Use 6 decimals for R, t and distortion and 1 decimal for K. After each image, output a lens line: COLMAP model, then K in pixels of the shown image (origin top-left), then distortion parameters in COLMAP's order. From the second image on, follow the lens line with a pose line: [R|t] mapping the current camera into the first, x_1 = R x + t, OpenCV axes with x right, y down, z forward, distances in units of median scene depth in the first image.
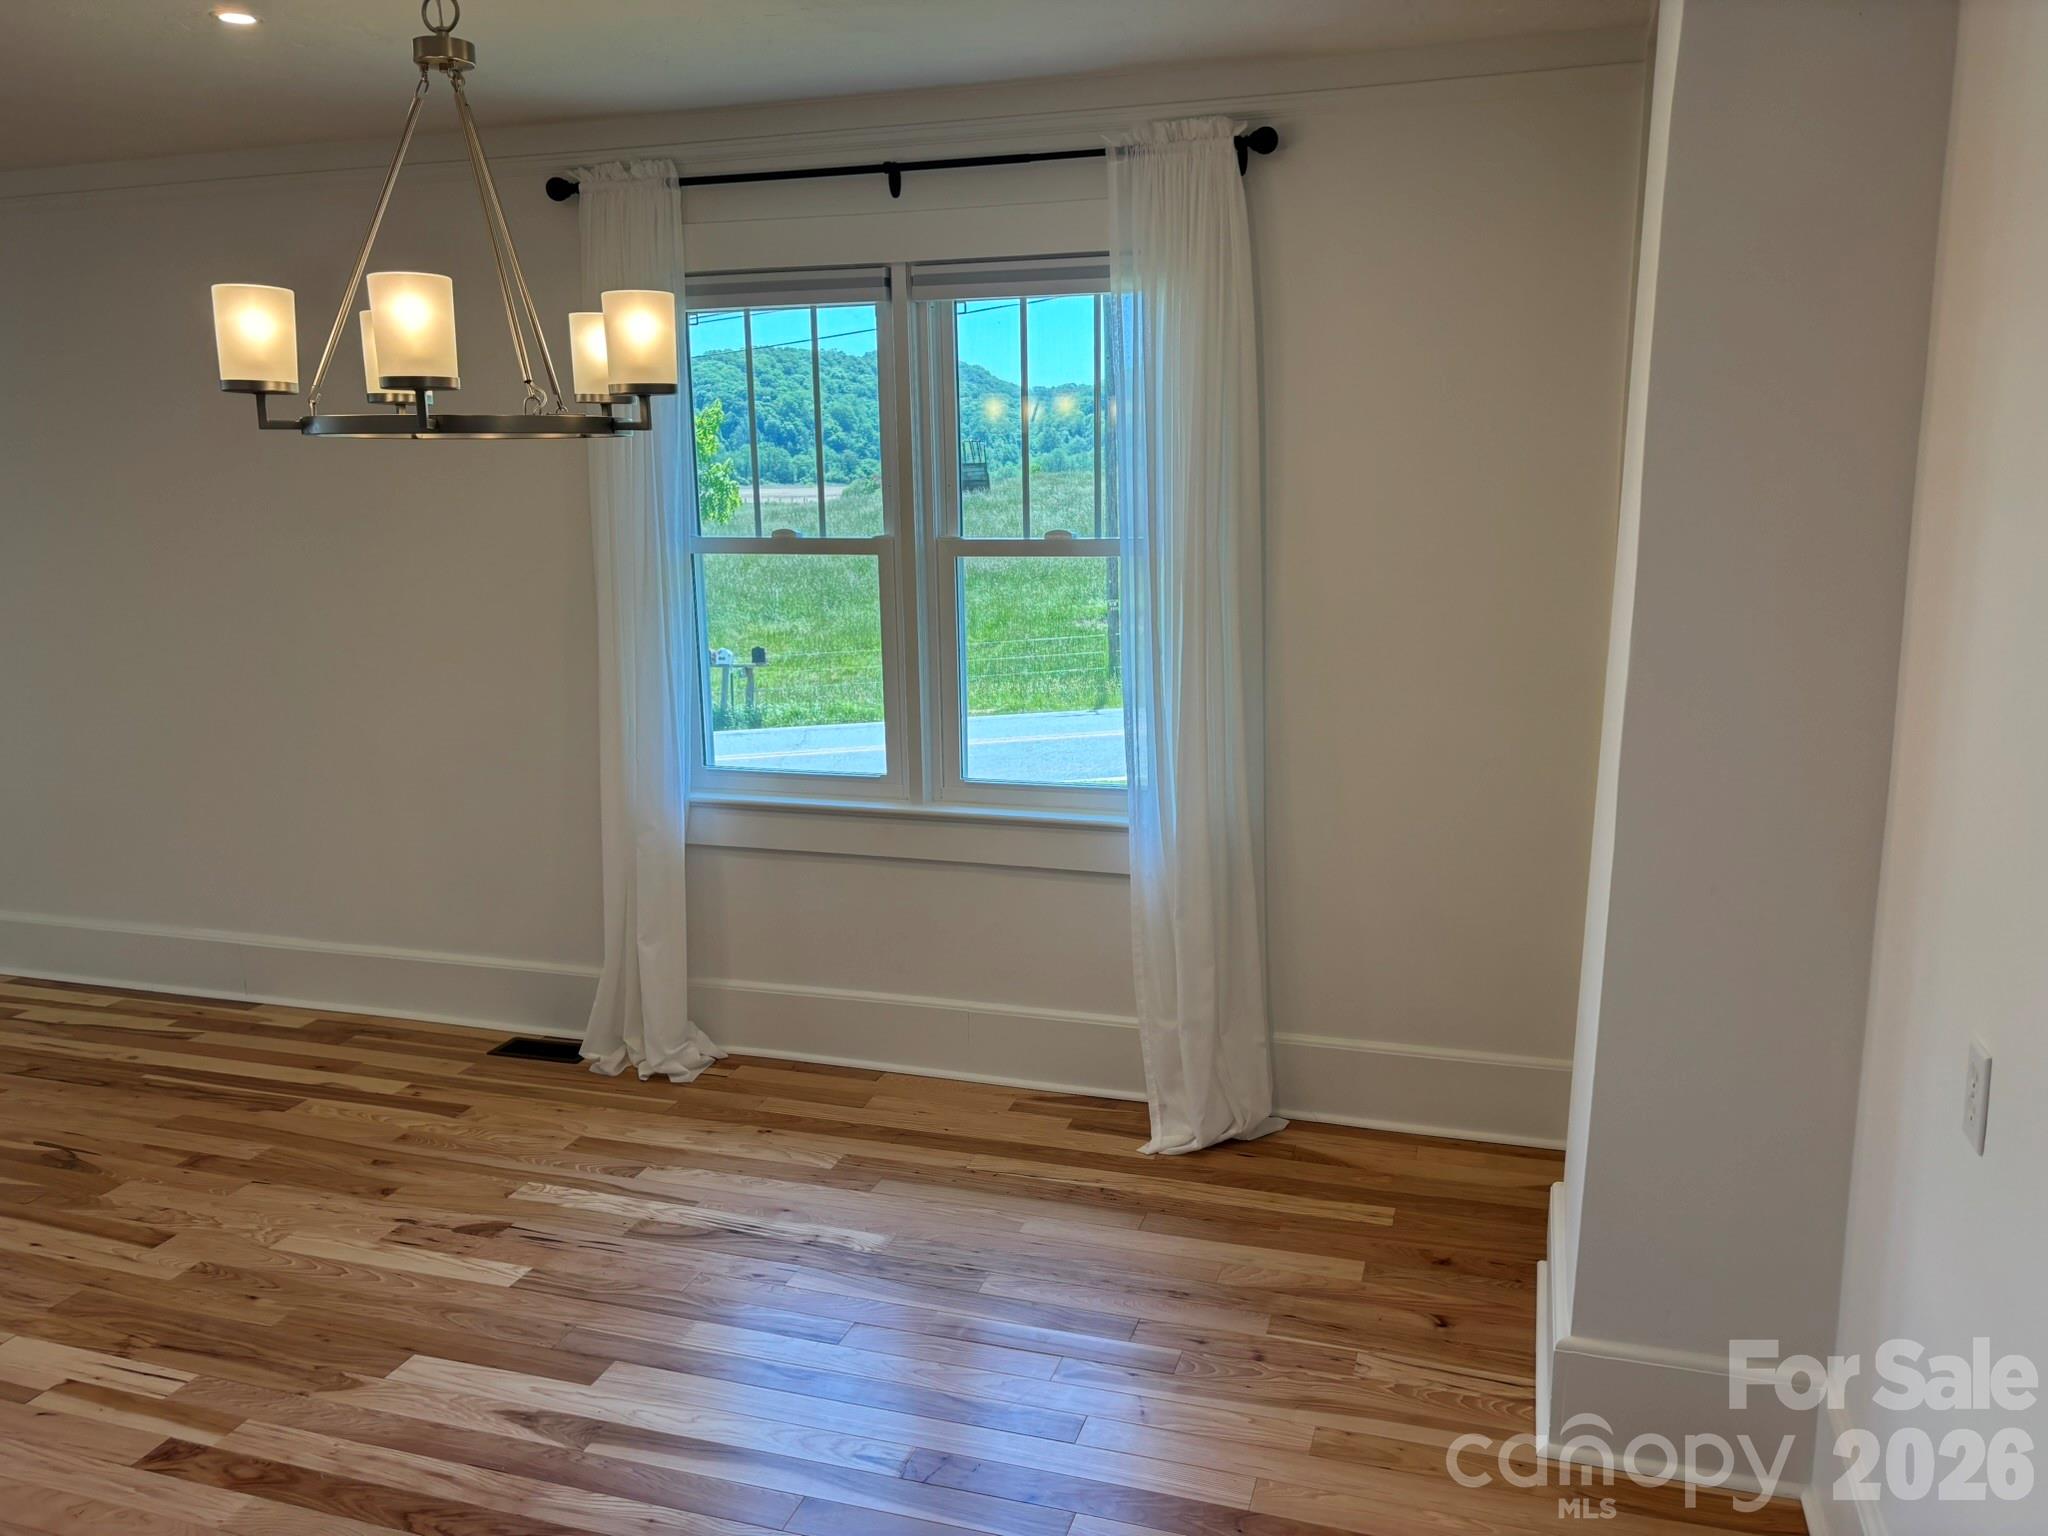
lens RADIAL K [[1542.2, 0, 1036.5], [0, 1542.2, 767.9], [0, 0, 1]] dist [0.029935, -0.041143]
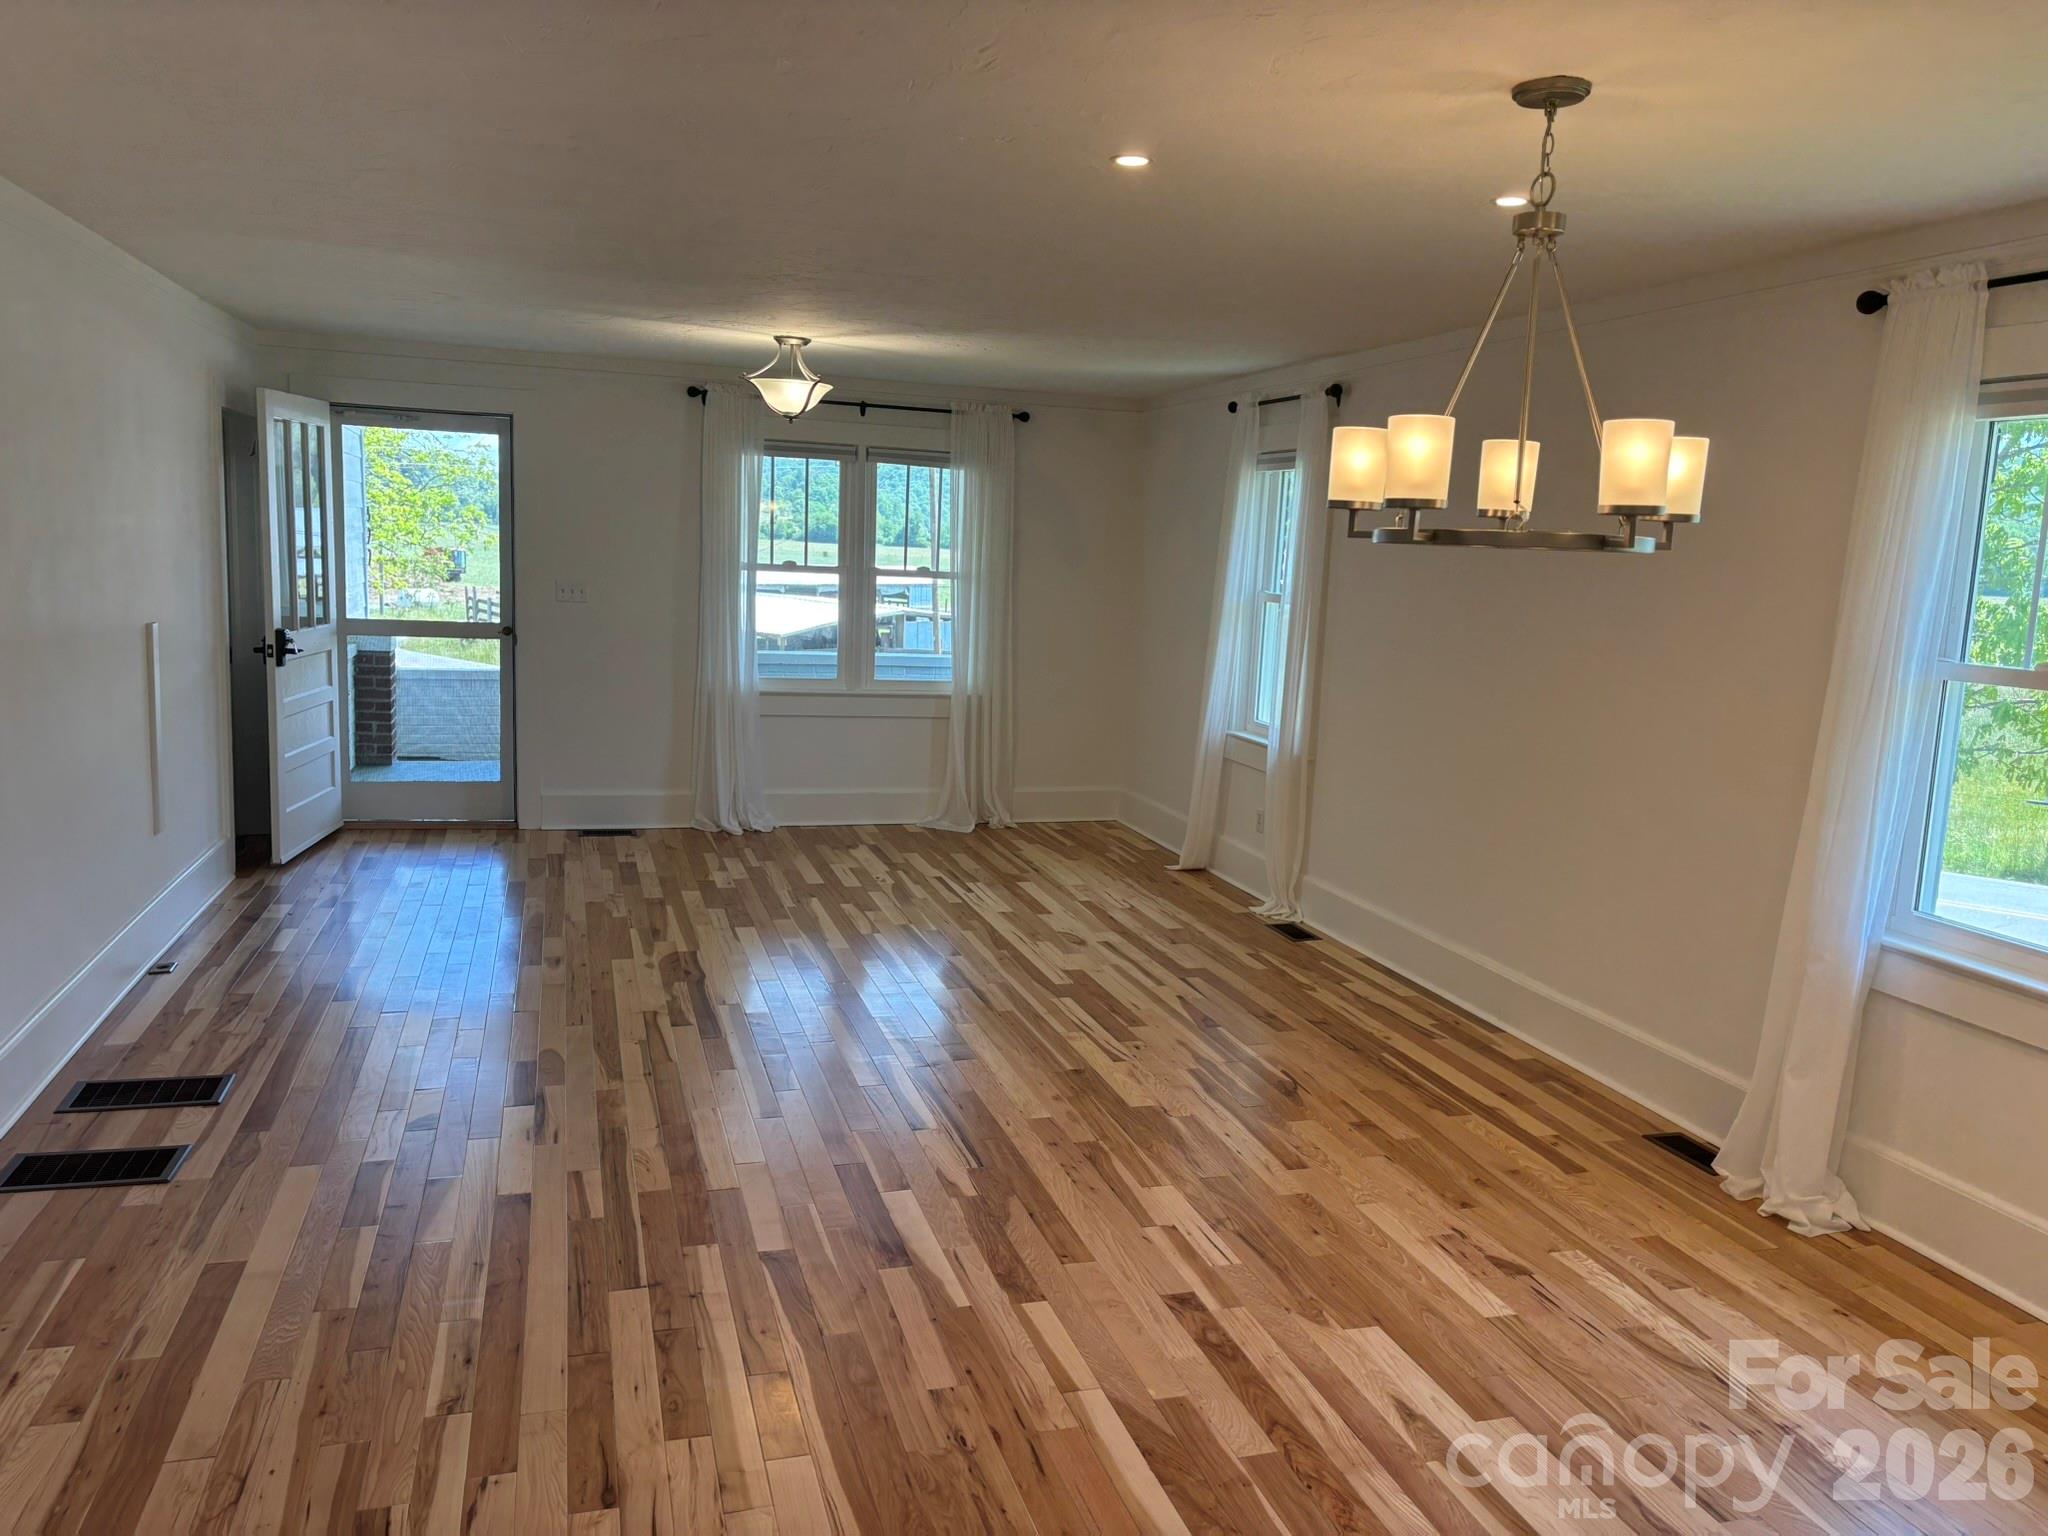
lens RADIAL K [[1542.2, 0, 1036.5], [0, 1542.2, 767.9], [0, 0, 1]] dist [0.029935, -0.041143]
pose [[0.562682, 0.154547, -0.812099, 0.269249], [-0.203046, 0.978114, 0.045455, -0.025055], [0.801350, 0.139317, 0.581747, 0.051909]]
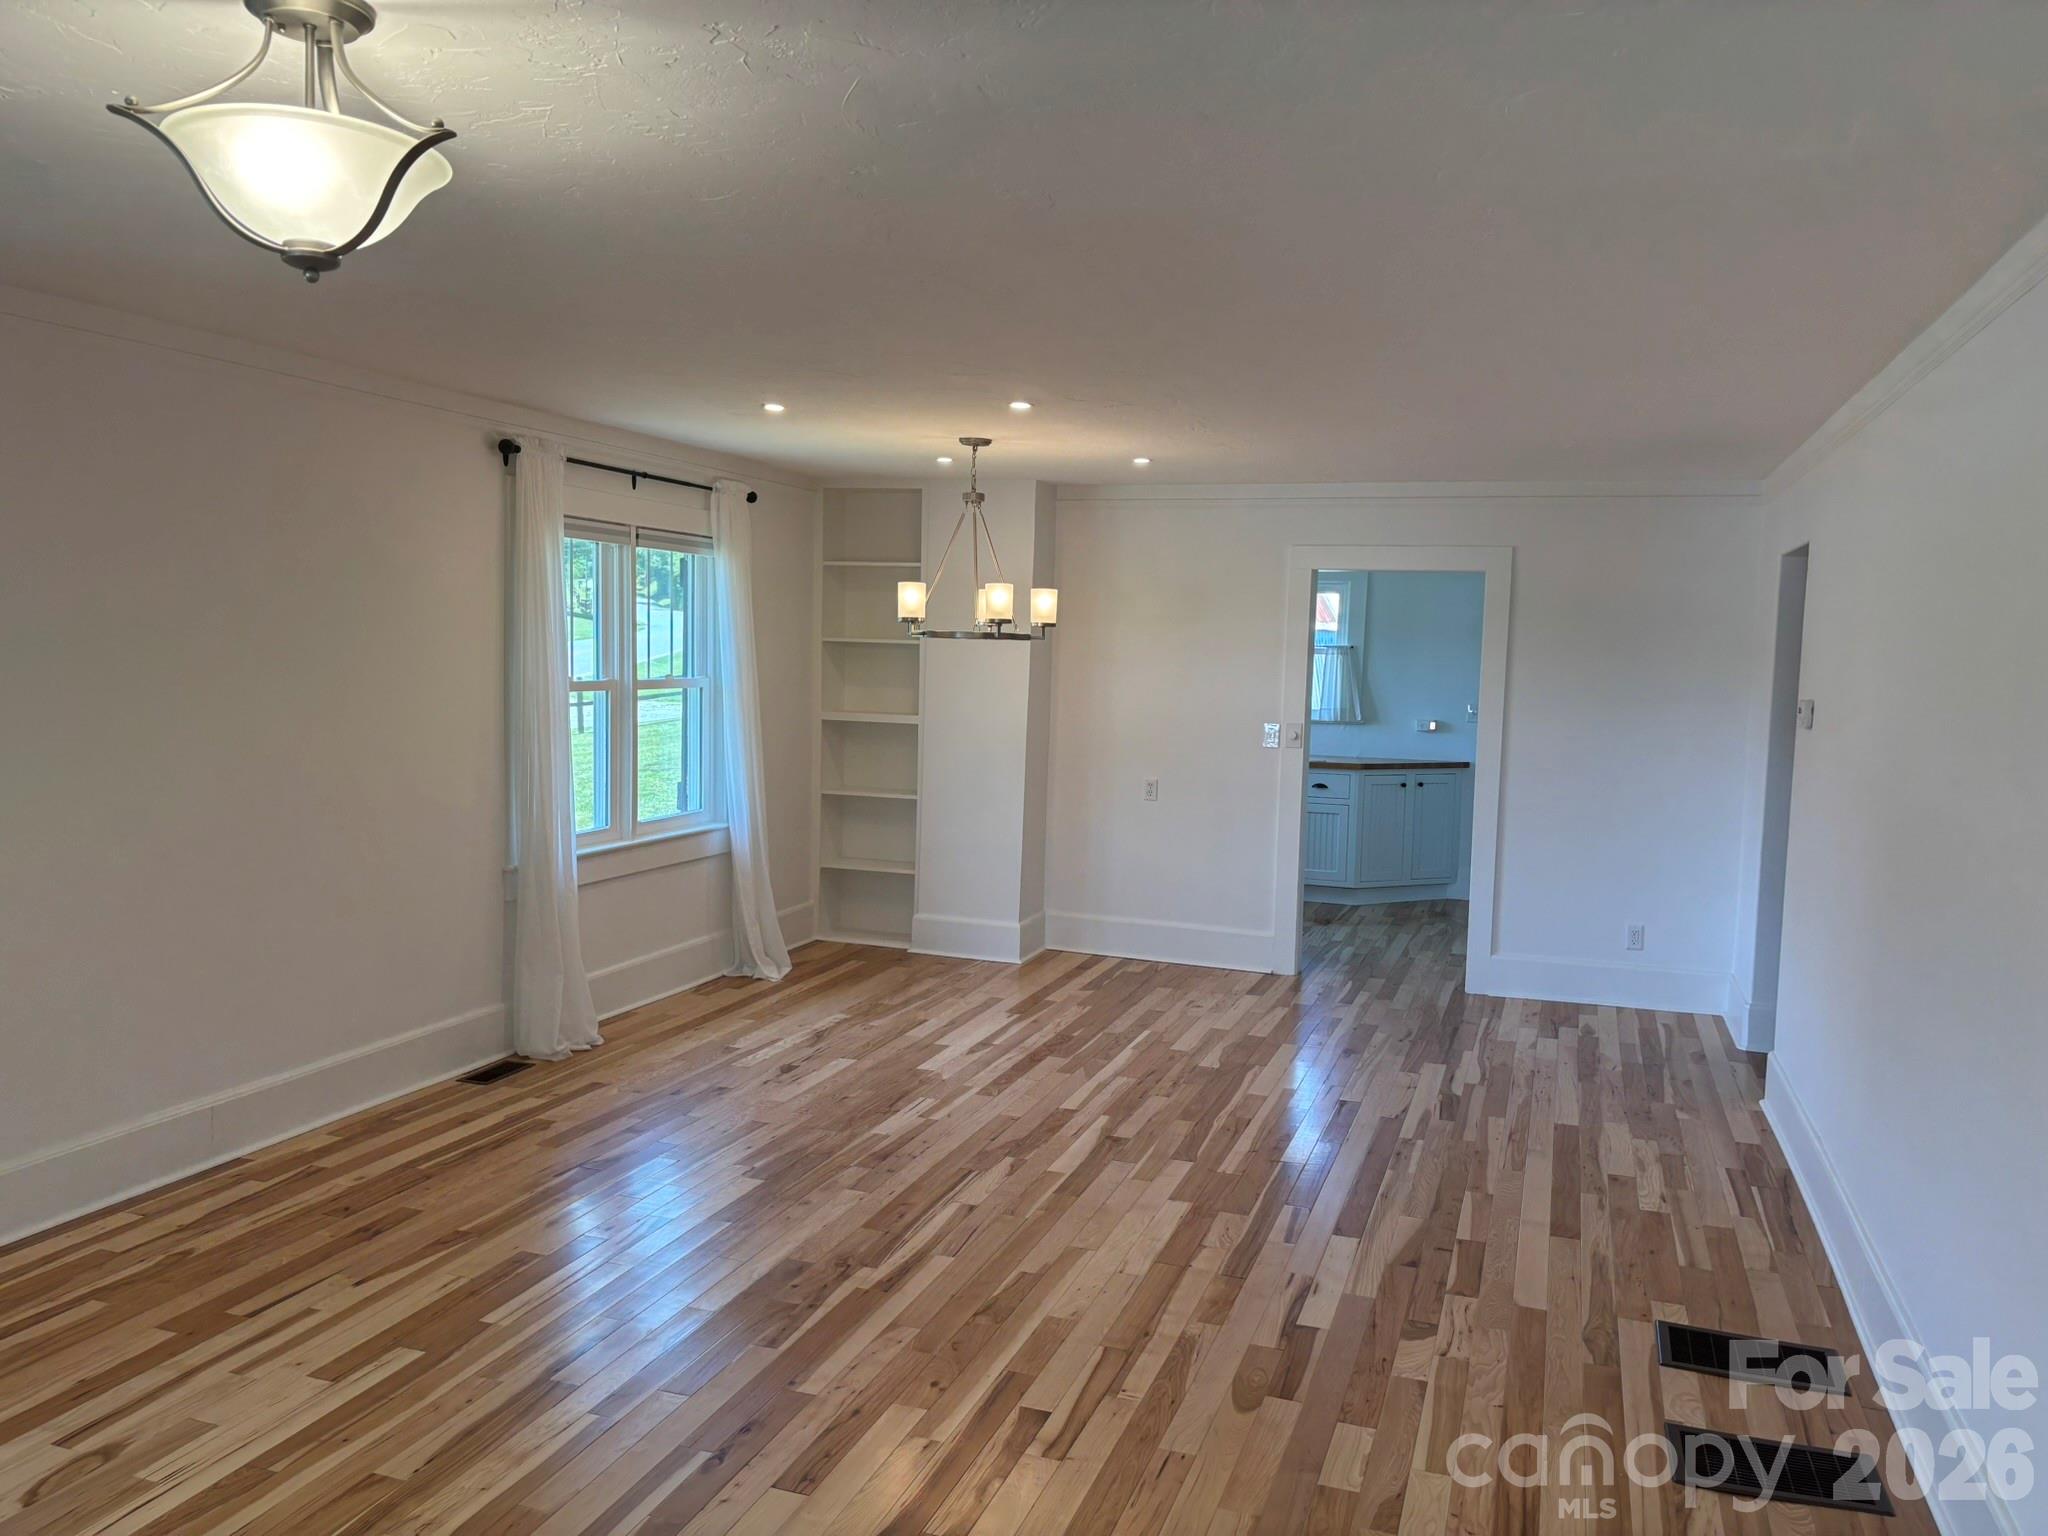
lens RADIAL K [[1596.0, 0, 1024.0], [0, 1596.0, 768.0], [0, 0, 1]] dist [0.051381, -0.051150]
pose [[0.027948, -0.068565, 0.997255, -2.041906], [0.159580, 0.985156, 0.063260, -0.107518], [-0.986789, 0.157374, 0.038475, 0.576802]]
